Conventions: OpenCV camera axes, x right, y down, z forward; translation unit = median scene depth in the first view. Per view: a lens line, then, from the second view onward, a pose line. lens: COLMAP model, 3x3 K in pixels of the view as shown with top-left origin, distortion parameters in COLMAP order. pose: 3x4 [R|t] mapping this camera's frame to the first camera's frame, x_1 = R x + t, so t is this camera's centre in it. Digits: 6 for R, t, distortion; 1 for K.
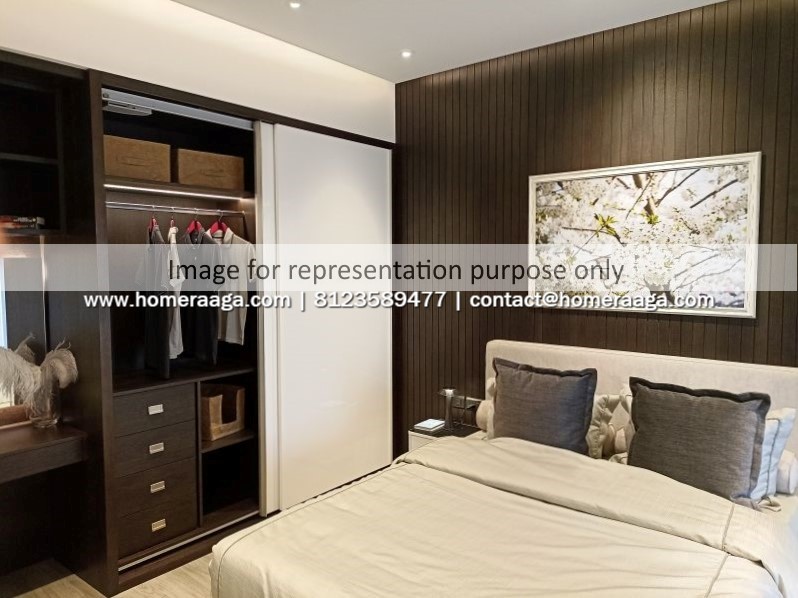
lens RADIAL K [[581.7, 0, 394.4], [0, 581.7, 295.5], [0, 0, 1]] dist [0.049331, -0.072604]
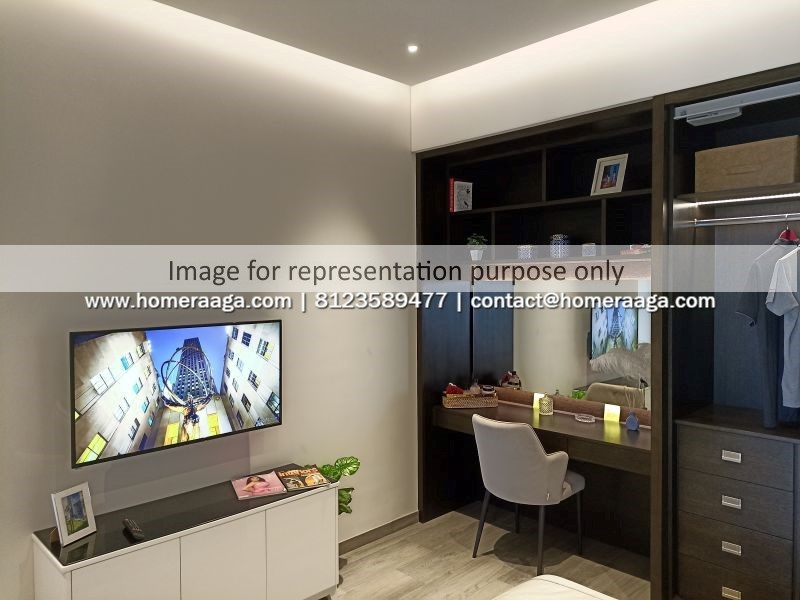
lens RADIAL K [[583.2, 0, 395.4], [0, 583.2, 296.5], [0, 0, 1]] dist [0.049331, -0.072604]
pose [[-0.137329, 0.024745, -0.990216, 0.536079], [-0.060254, 0.997628, 0.033287, -0.039299], [0.988691, 0.064236, -0.135513, 0.659559]]
